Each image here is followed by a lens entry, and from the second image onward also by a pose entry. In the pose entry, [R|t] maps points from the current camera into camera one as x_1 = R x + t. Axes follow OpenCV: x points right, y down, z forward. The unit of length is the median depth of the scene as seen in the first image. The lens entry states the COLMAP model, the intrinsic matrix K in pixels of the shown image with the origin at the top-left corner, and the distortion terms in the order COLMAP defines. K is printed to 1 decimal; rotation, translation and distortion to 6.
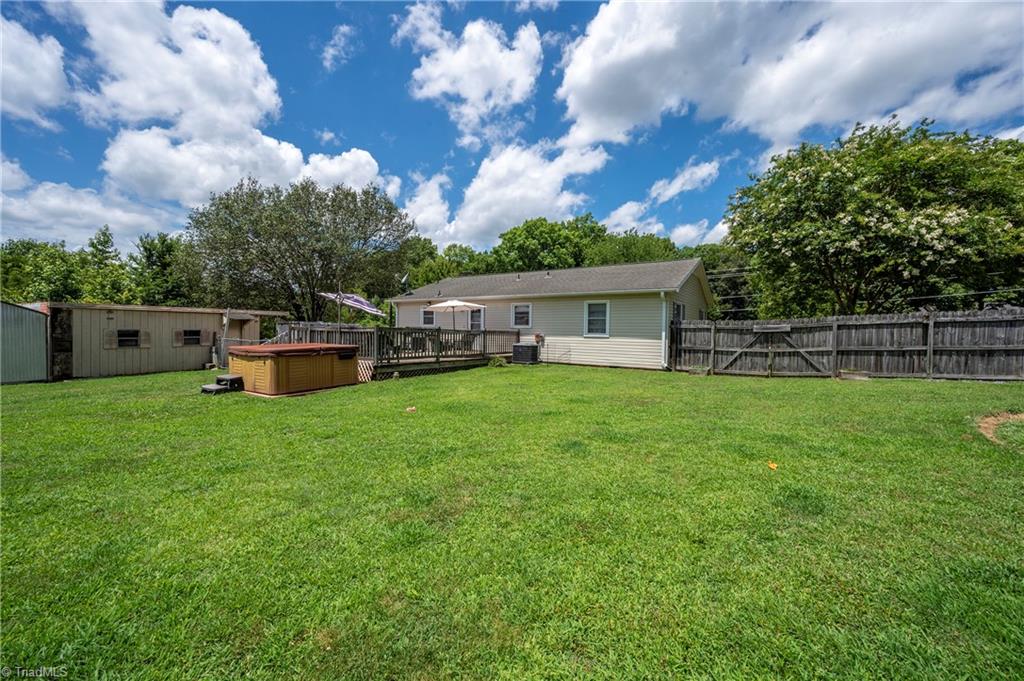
lens RADIAL K [[407.9, 0, 507.4], [0, 407.9, 339.1], [0, 0, 1]] dist [0.001017, -0.000058]
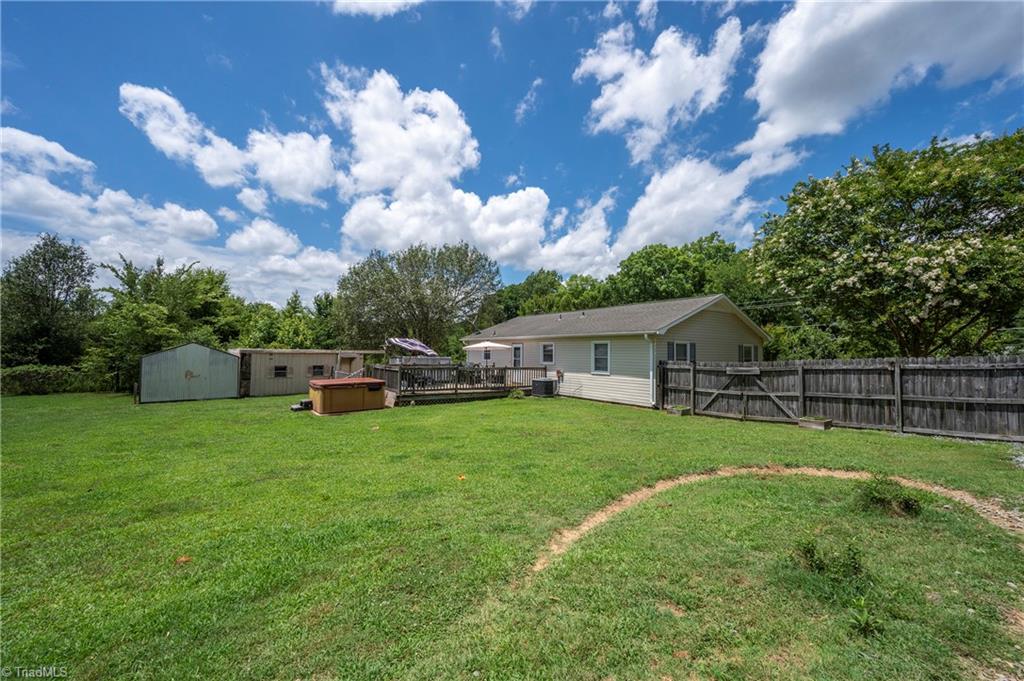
lens RADIAL K [[407.9, 0, 507.4], [0, 407.9, 339.1], [0, 0, 1]] dist [0.001017, -0.000058]
pose [[0.931079, -0.016452, -0.364446, 0.470727], [-0.005088, 0.998300, -0.058064, -0.042413], [0.364782, 0.055917, 0.929412, -0.132112]]
